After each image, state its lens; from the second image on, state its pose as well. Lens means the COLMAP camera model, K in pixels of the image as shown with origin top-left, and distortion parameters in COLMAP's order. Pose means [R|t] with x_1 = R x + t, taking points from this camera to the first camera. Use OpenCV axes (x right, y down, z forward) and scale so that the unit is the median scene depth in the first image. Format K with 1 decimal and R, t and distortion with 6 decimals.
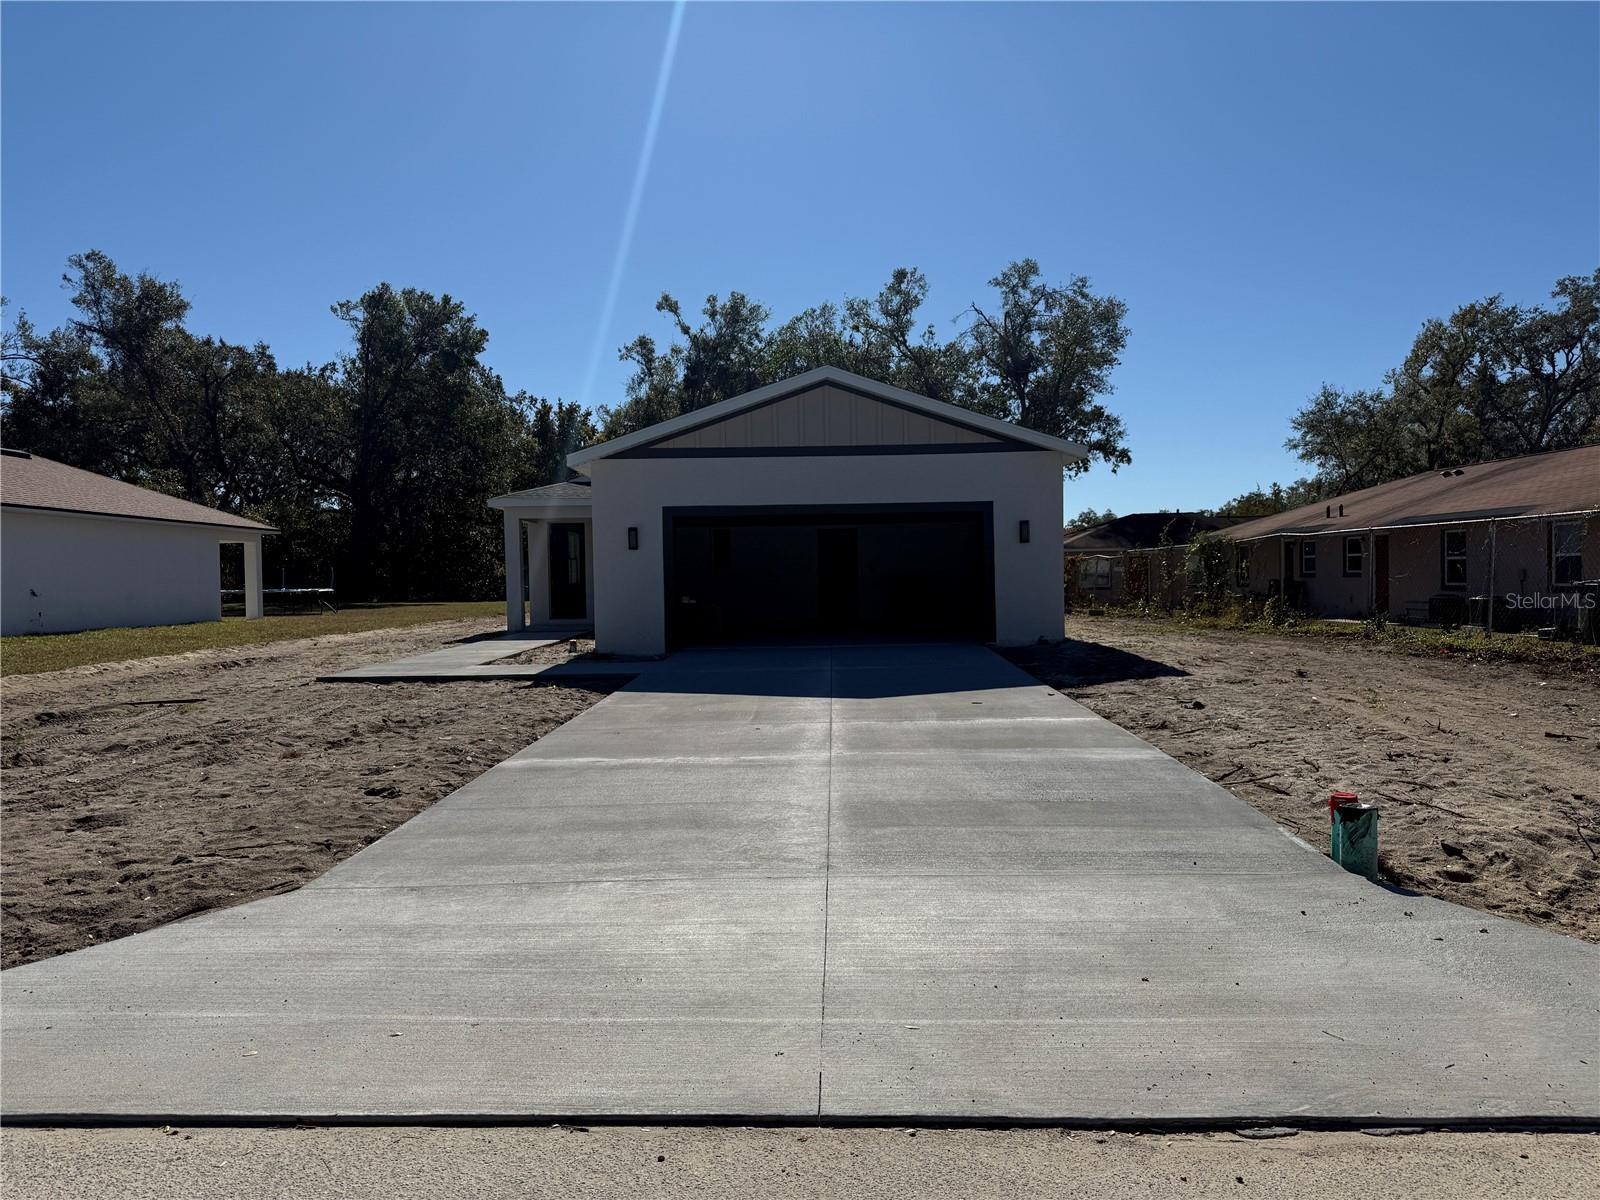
lens RADIAL K [[1115.1, 0, 798.7], [0, 1115.1, 605.9], [0, 0, 1]] dist [0.127082, -0.201248]
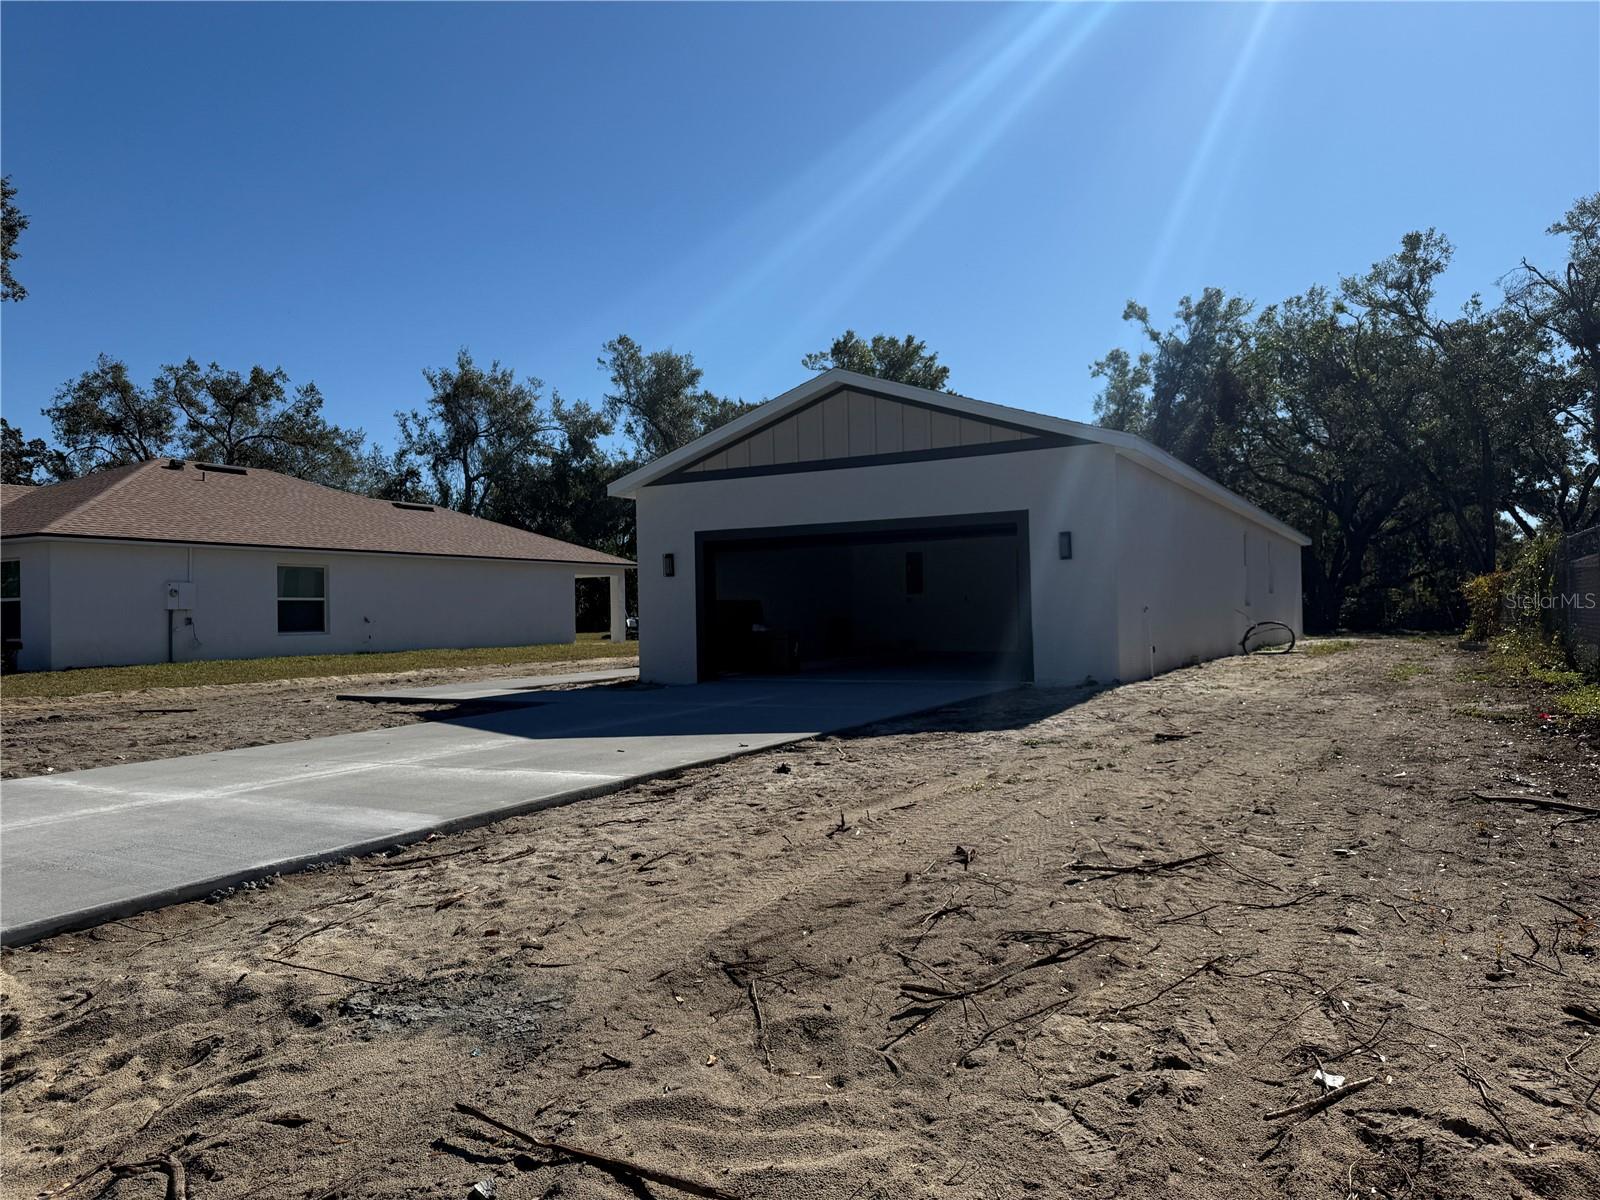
lens RADIAL K [[1115.1, 0, 798.7], [0, 1115.1, 605.9], [0, 0, 1]] dist [0.127082, -0.201248]
pose [[0.869002, -0.005382, -0.494780, 0.108829], [-0.006570, 0.999727, -0.022413, -0.000738], [0.494766, 0.022728, 0.868729, 0.050191]]
